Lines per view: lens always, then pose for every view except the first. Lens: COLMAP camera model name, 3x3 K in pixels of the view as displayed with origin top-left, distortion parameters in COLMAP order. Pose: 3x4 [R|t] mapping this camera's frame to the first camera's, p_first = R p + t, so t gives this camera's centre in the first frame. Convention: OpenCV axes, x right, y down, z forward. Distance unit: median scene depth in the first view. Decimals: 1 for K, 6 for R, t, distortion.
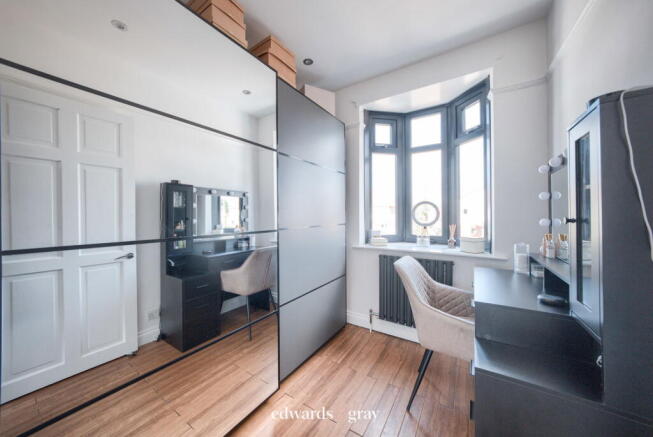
lens RADIAL K [[225.7, 0, 326.2], [0, 225.7, 215.1], [0, 0, 1]] dist [-0.006992, 0.001046]
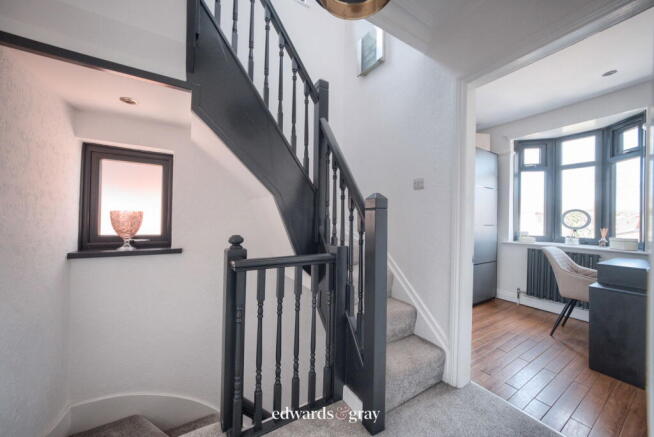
lens RADIAL K [[226.0, 0, 324.8], [0, 226.0, 217.9], [0, 0, 1]] dist [-0.006992, 0.001046]
pose [[0.888495, 0.021415, -0.458386, -0.226050], [-0.025570, 0.999669, -0.002860, 0.024722], [0.458173, 0.014262, 0.888749, -0.745142]]
